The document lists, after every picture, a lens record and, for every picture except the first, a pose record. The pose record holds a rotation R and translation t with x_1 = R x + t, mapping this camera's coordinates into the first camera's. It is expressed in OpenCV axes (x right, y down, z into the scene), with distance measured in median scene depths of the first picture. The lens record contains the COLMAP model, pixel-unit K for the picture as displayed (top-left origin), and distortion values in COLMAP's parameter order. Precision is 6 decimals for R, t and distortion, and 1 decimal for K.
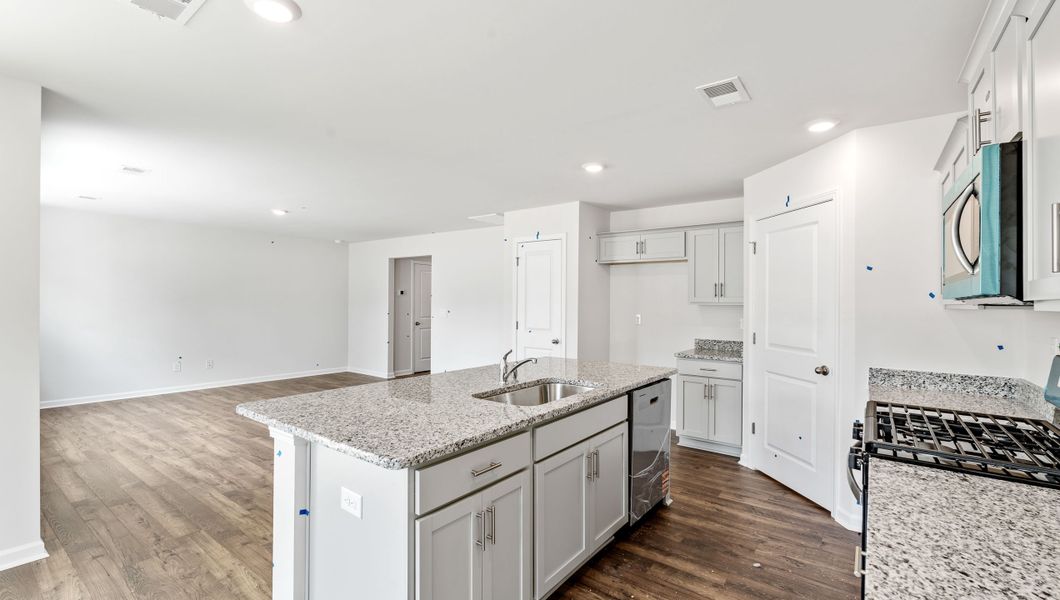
lens RADIAL K [[459.5, 0, 526.5], [0, 459.5, 302.1], [0, 0, 1]] dist [-0.005491, 0.000443]
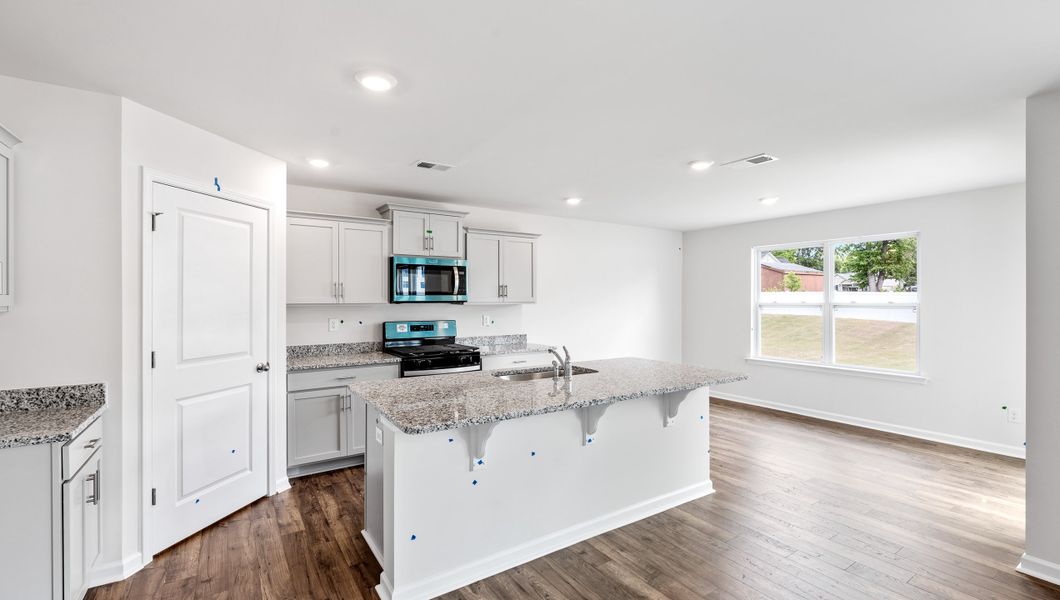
lens RADIAL K [[459.5, 0, 534.1], [0, 459.5, 296.8], [0, 0, 1]] dist [-0.005491, 0.000443]
pose [[-0.946802, -0.012381, 0.321579, -0.241066], [-0.013377, 0.999910, -0.000886, -0.019064], [-0.321539, -0.005140, -0.946882, 1.534452]]
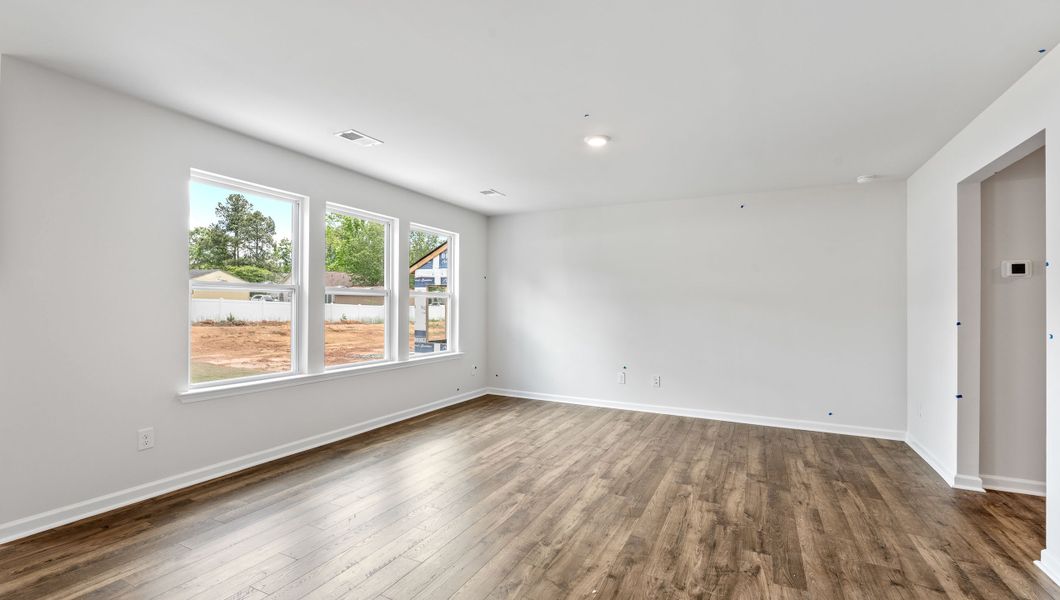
lens RADIAL K [[459.5, 0, 528.6], [0, 459.5, 297.8], [0, 0, 1]] dist [-0.005491, 0.000443]
pose [[0.175705, -0.027103, -0.984070, 0.054672], [-0.008135, 0.999547, -0.028981, 0.041271], [0.984409, 0.013097, 0.175405, 1.279515]]
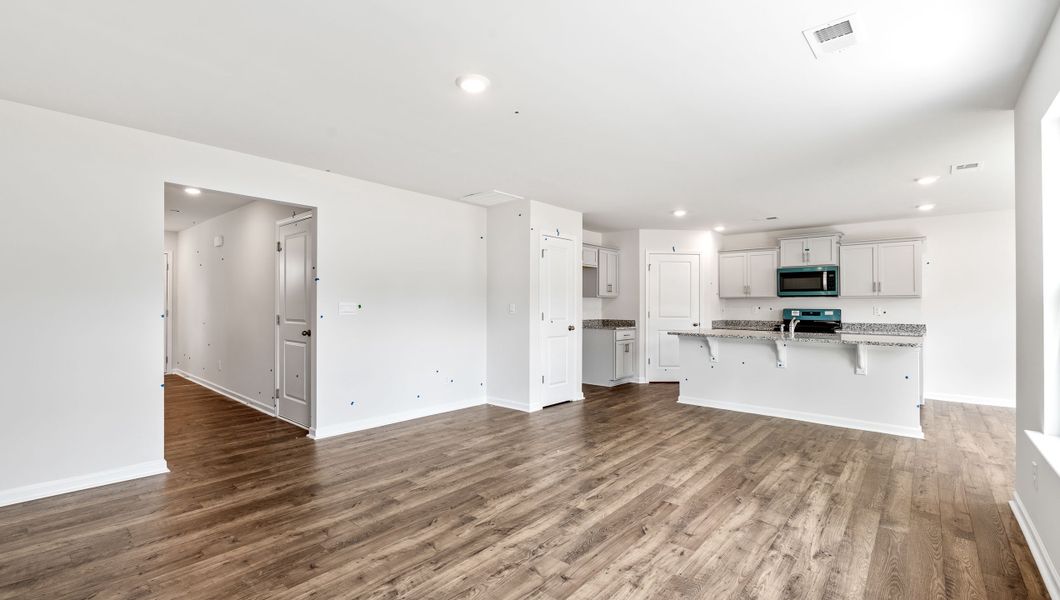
lens RADIAL K [[459.5, 0, 527.8], [0, 459.5, 301.8], [0, 0, 1]] dist [-0.005491, 0.000443]
pose [[0.074163, -0.003984, 0.997238, -1.556320], [-0.006372, 0.999970, 0.004469, 0.020942], [-0.997226, -0.006685, 0.074136, 1.450237]]
